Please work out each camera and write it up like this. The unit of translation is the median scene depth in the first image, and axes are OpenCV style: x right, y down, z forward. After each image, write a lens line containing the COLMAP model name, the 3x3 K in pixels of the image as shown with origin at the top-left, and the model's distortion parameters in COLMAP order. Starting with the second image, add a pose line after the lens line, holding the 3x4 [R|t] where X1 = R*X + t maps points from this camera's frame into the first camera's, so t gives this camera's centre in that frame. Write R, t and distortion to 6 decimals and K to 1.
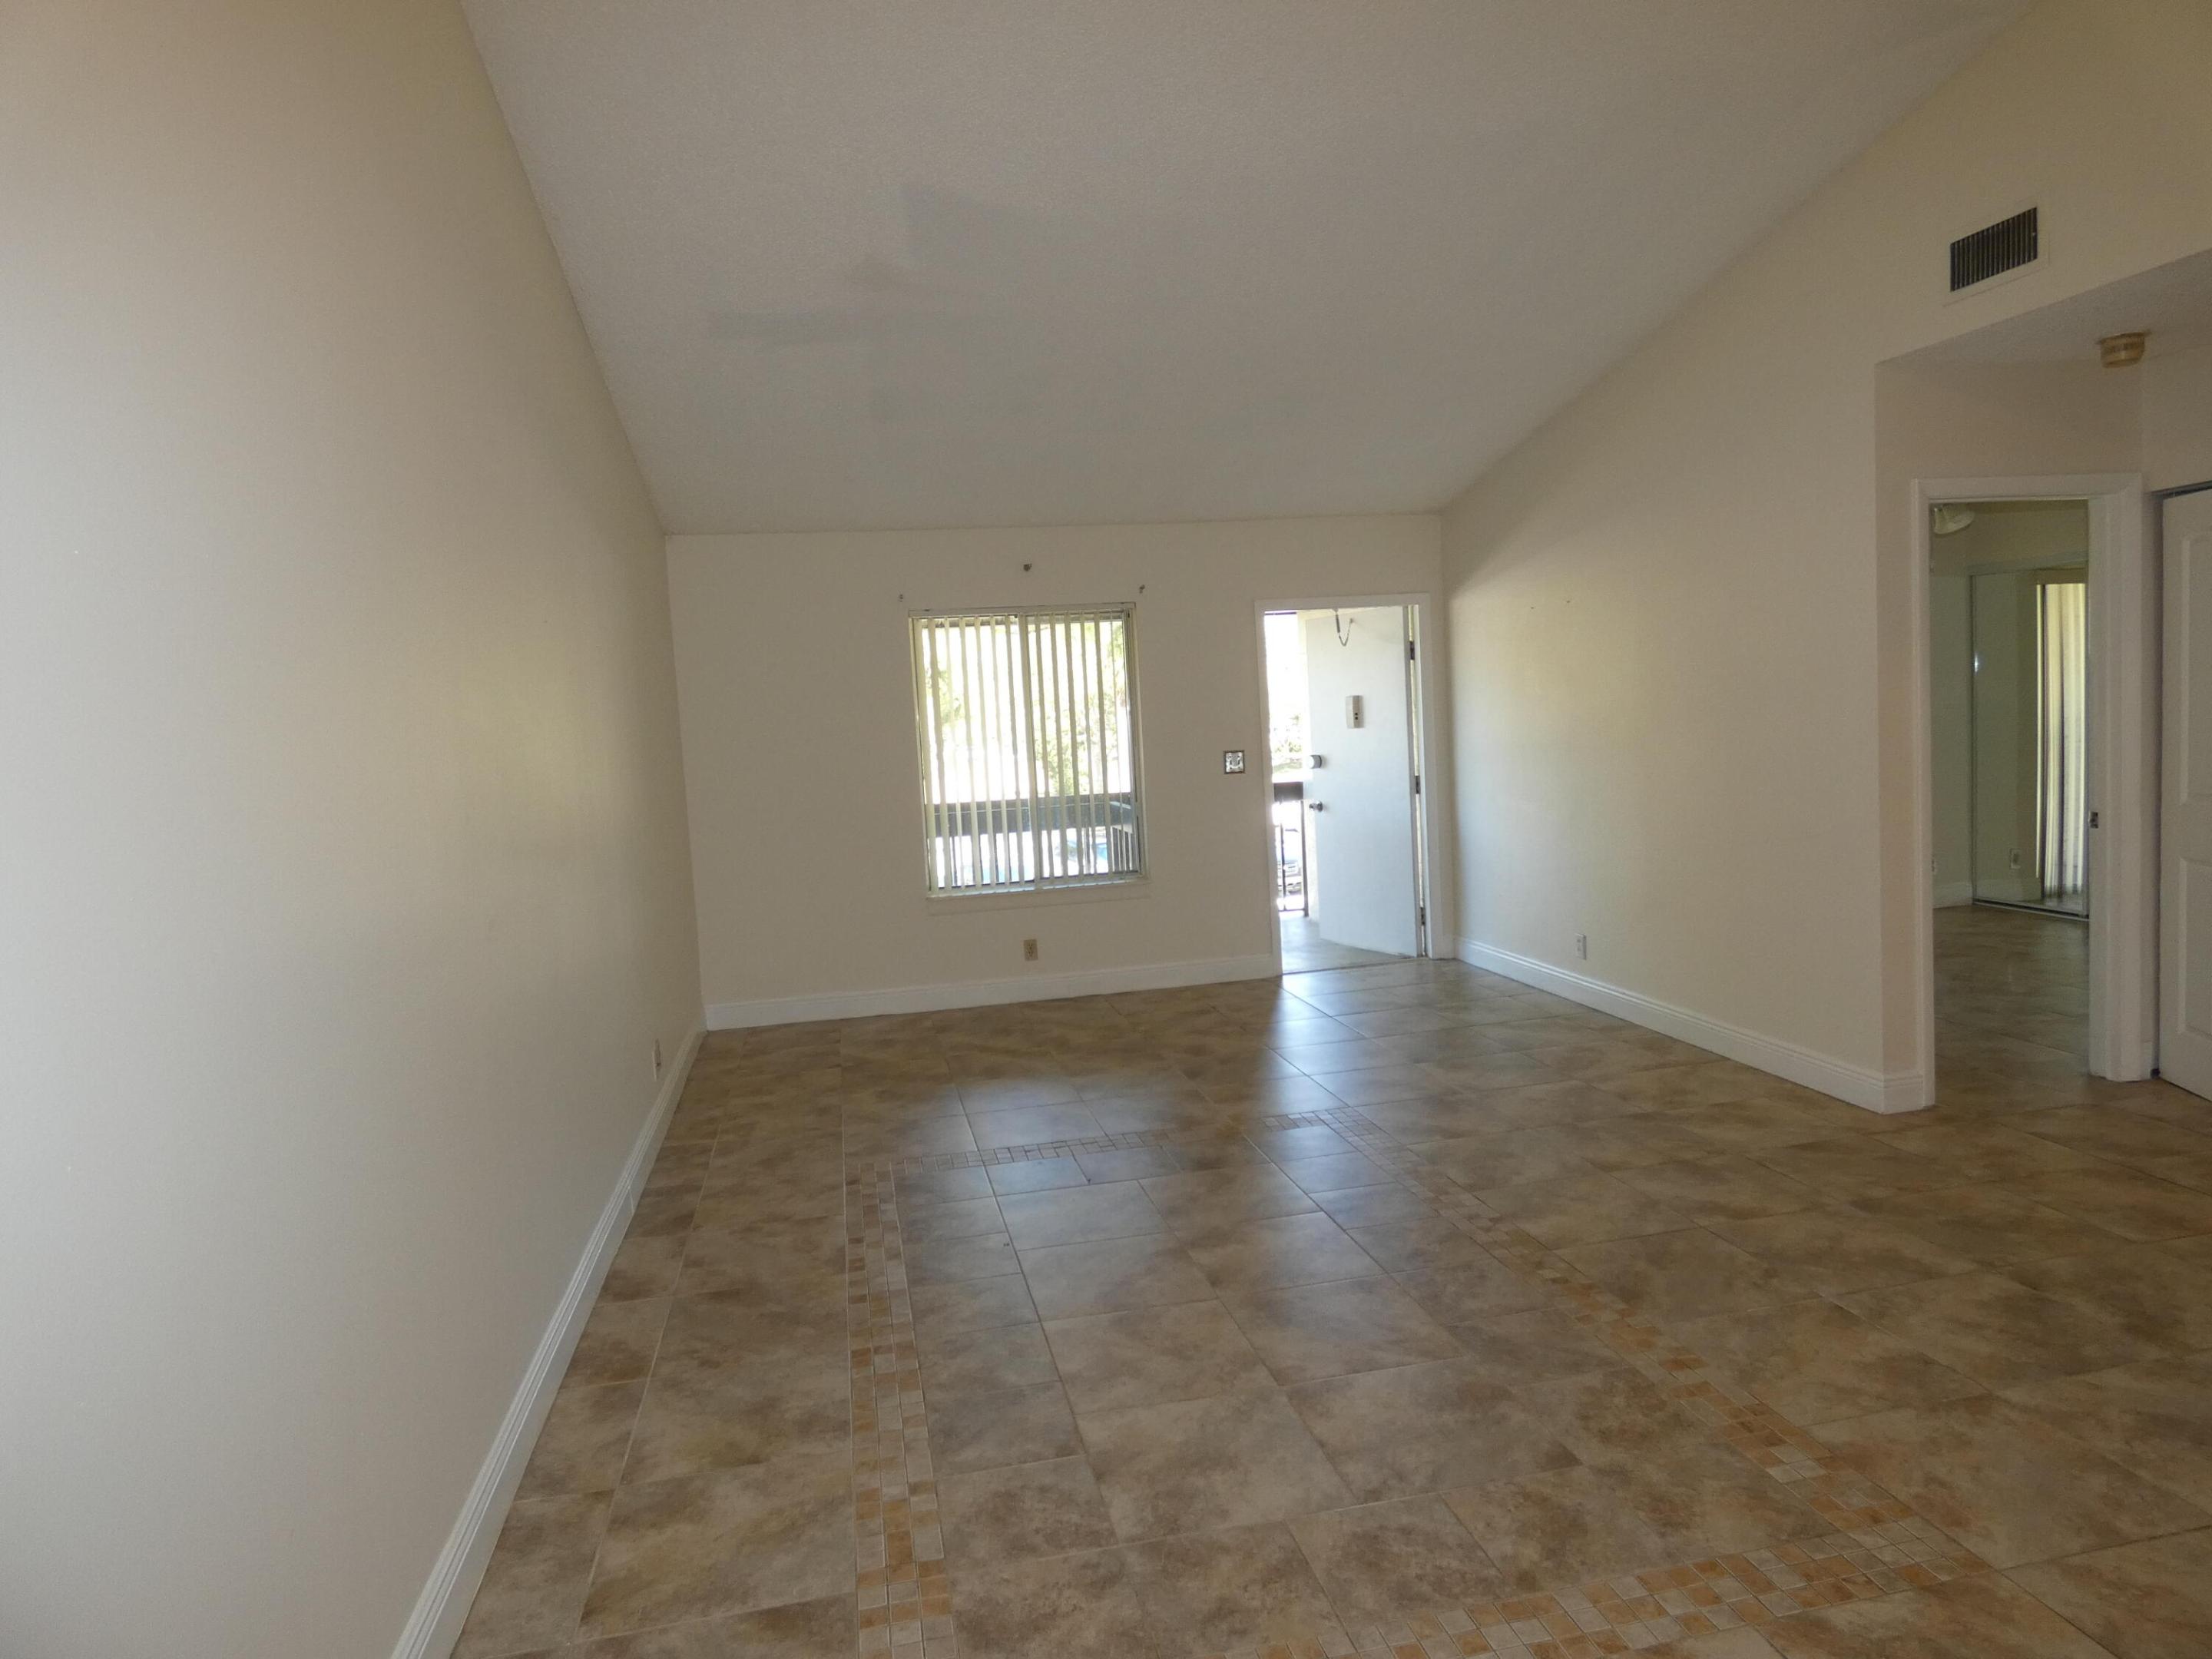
lens RADIAL K [[1315.2, 0, 1103.1], [0, 1315.2, 827.0], [0, 0, 1]] dist [0.001943, 0.005407]
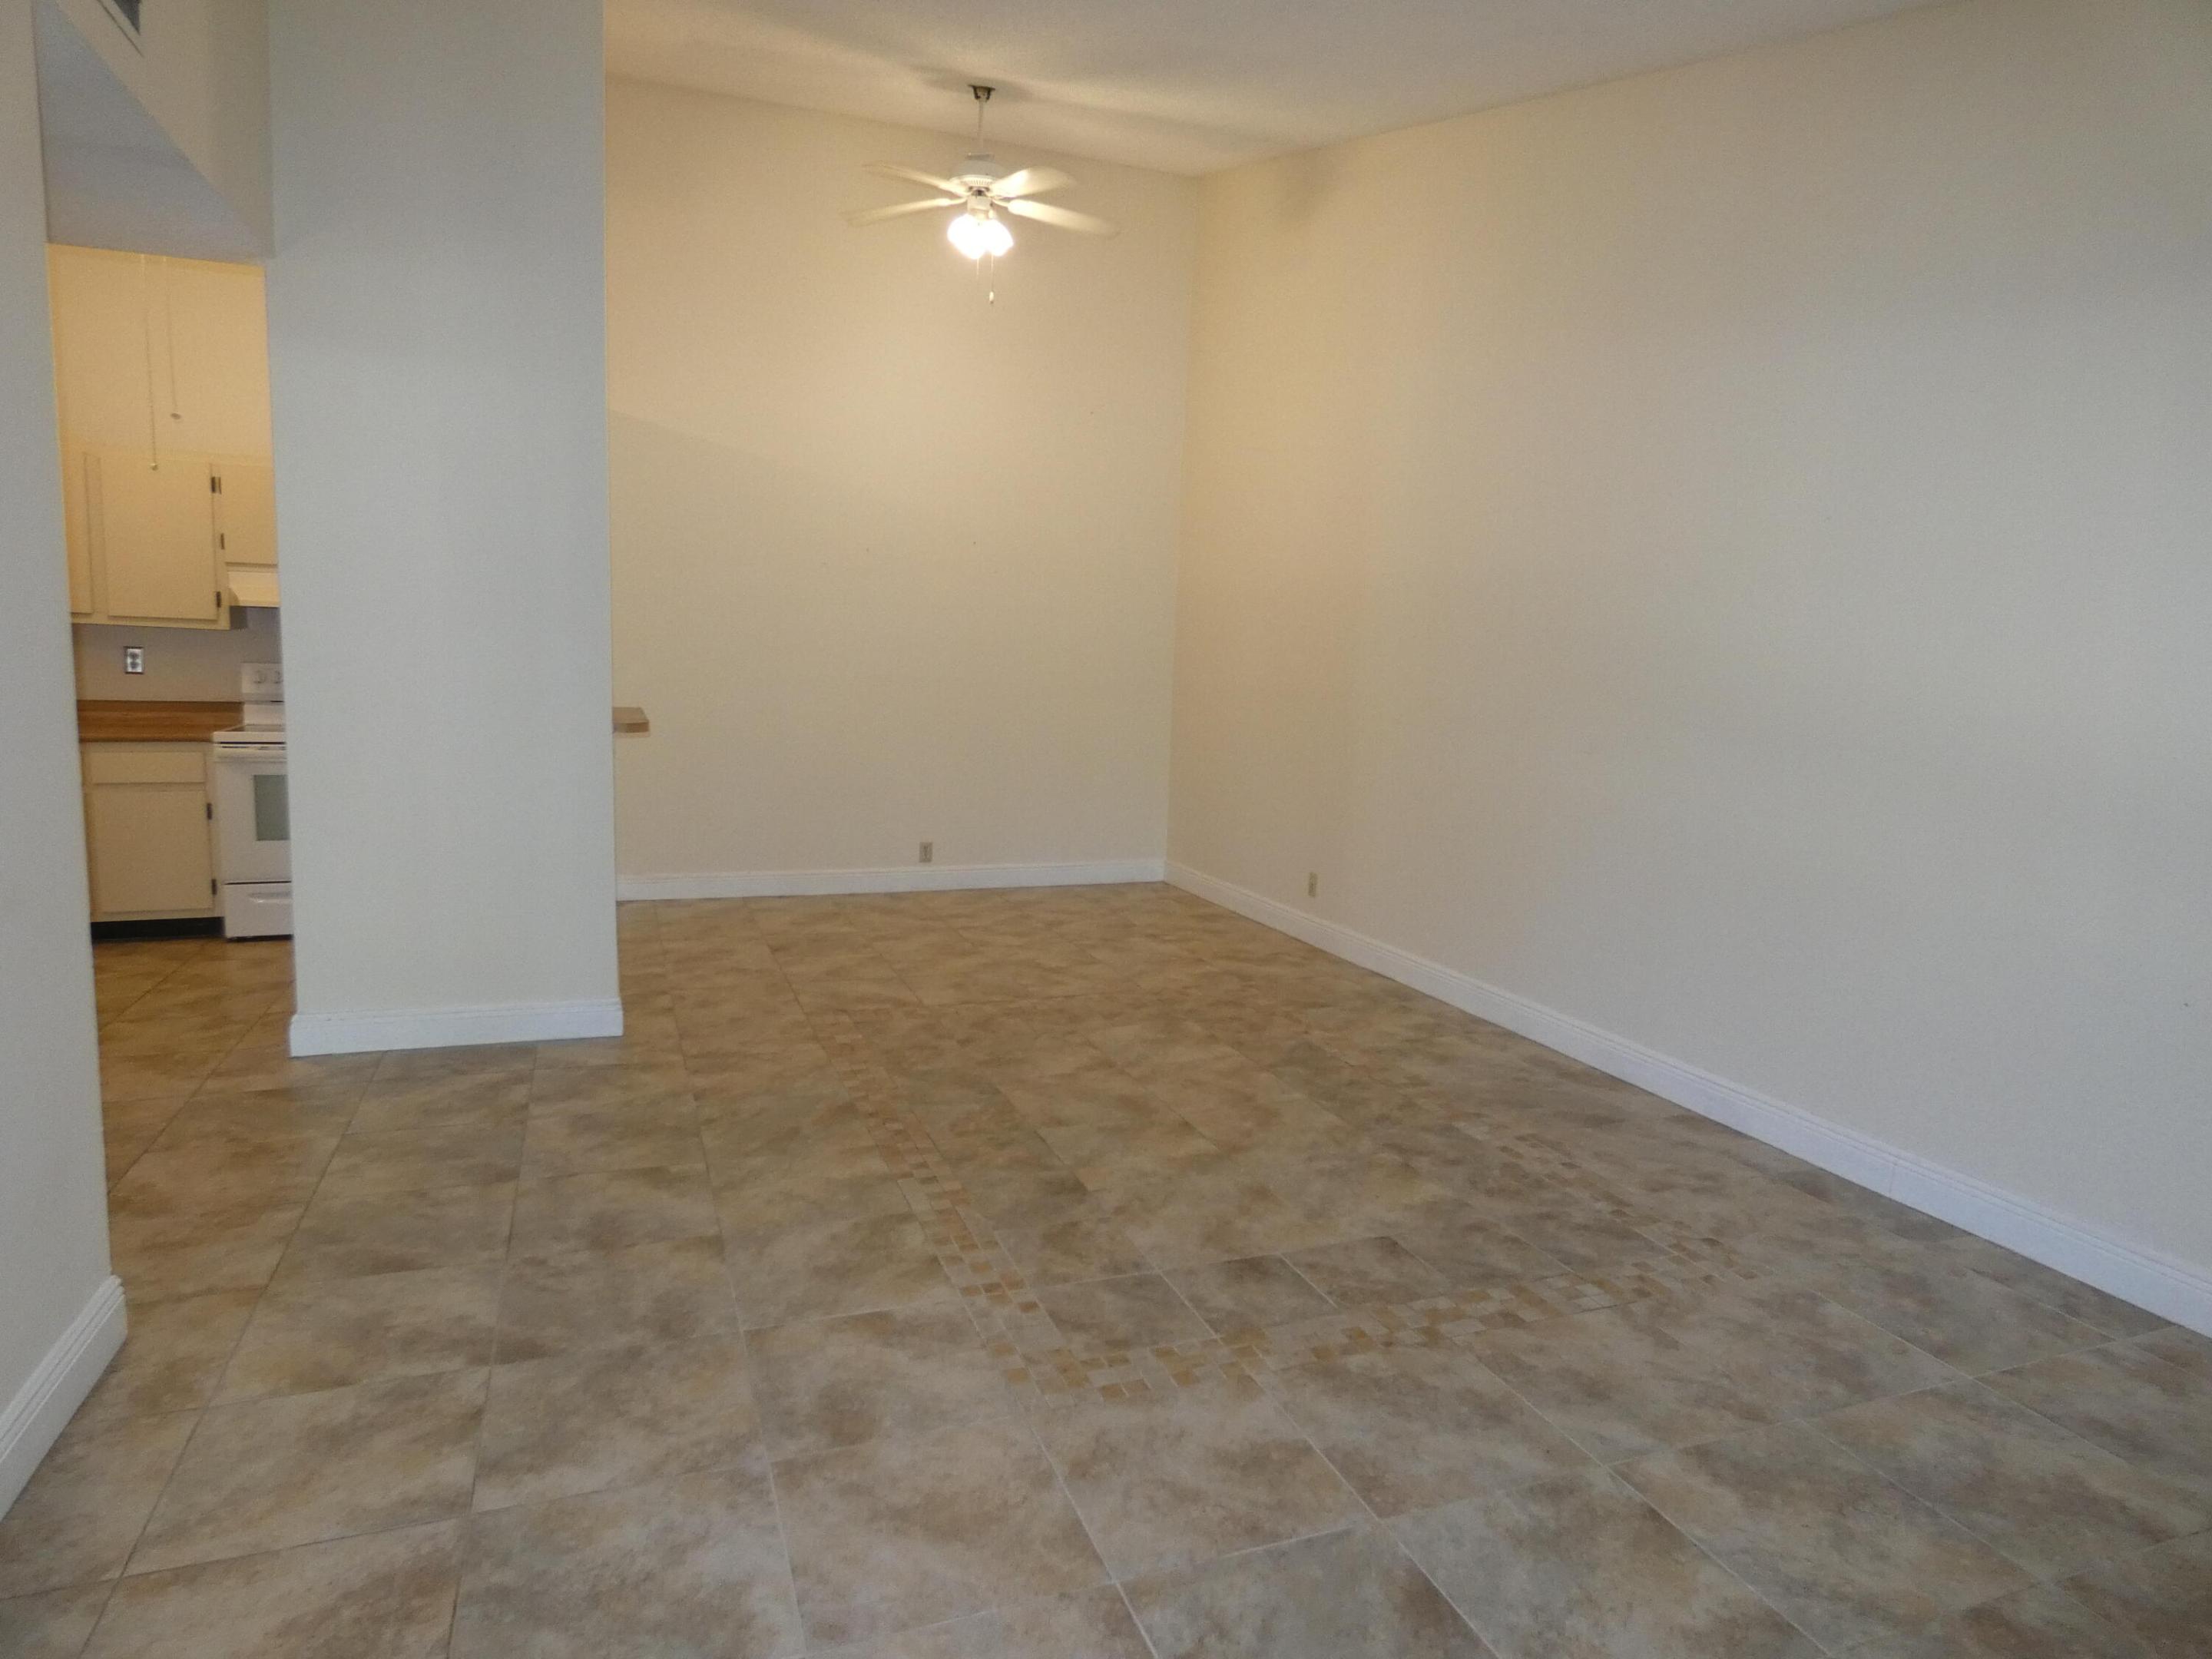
lens RADIAL K [[1318.3, 0, 1118.8], [0, 1318.3, 820.3], [0, 0, 1]] dist [-0.006588, 0.001988]
pose [[-0.984870, 0.043384, -0.167778, 0.314350], [0.006028, 0.976147, 0.217027, -0.155847], [0.173192, 0.212732, -0.961639, 1.981289]]
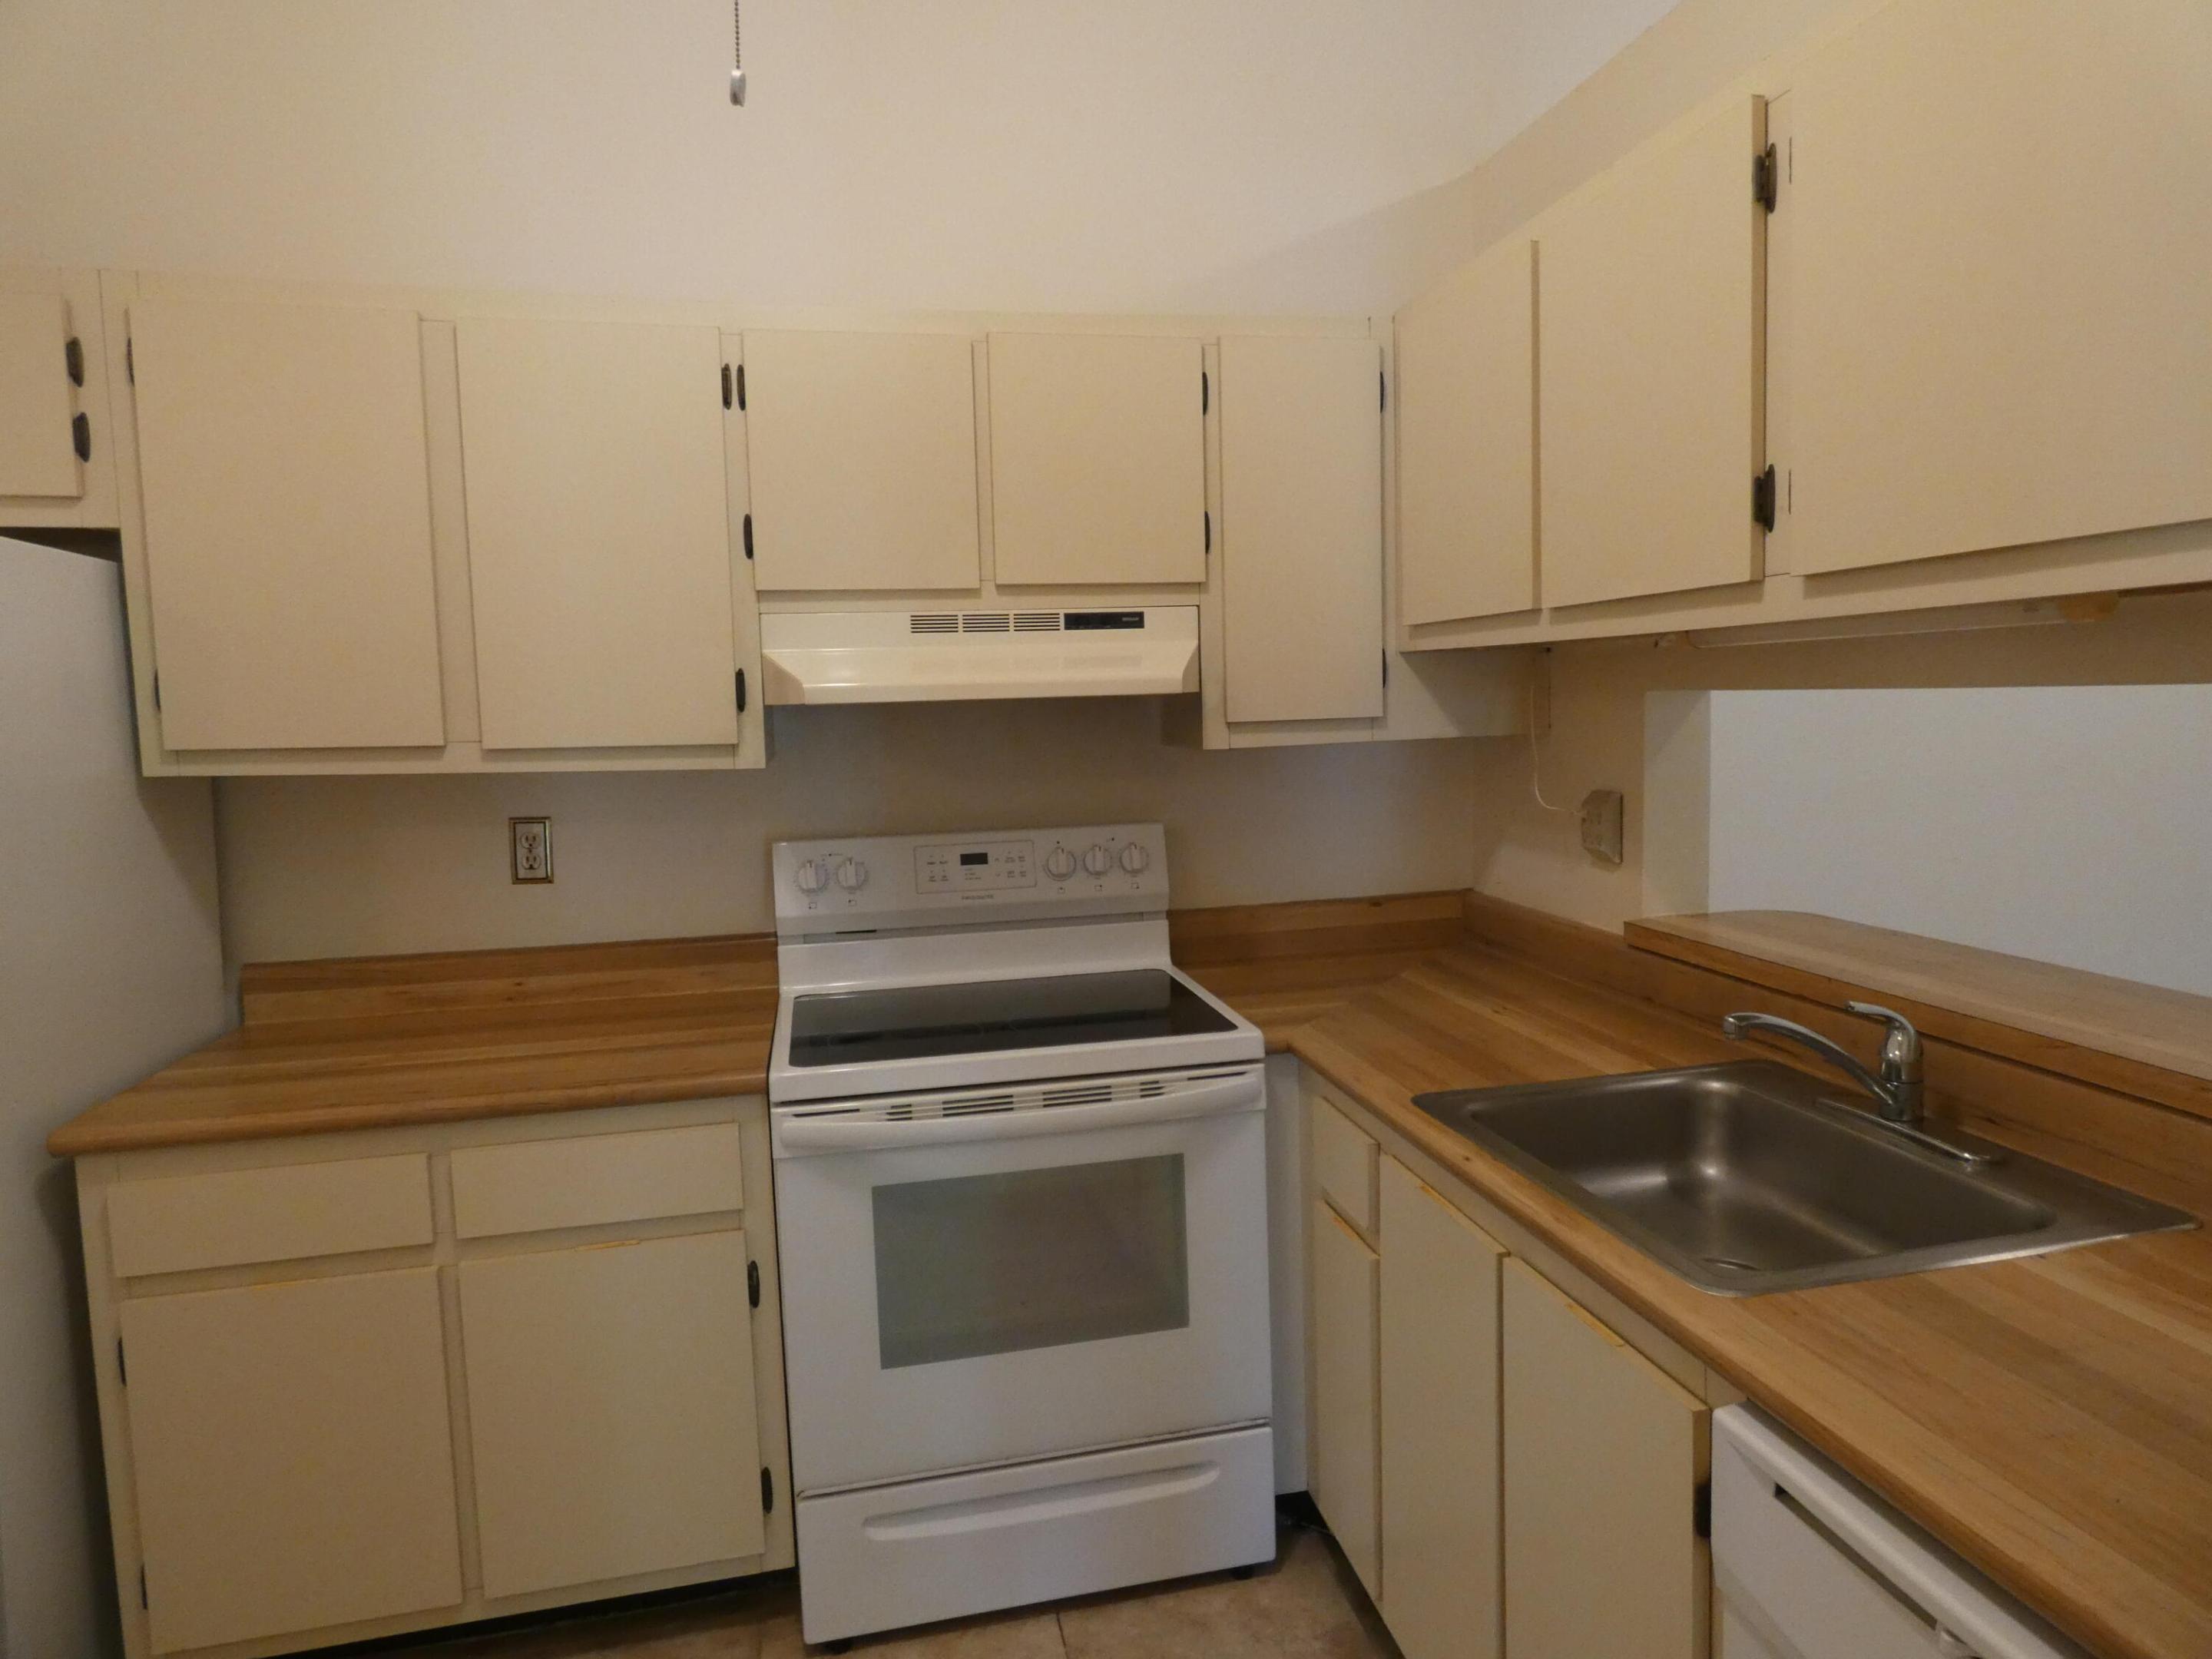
lens RADIAL K [[1315.2, 0, 1103.1], [0, 1315.2, 827.0], [0, 0, 1]] dist [0.001943, 0.005407]
pose [[-0.996689, 0.080944, 0.007677, 0.966644], [0.081053, 0.981678, 0.172448, -0.106169], [0.006422, 0.172499, -0.984989, 0.771904]]
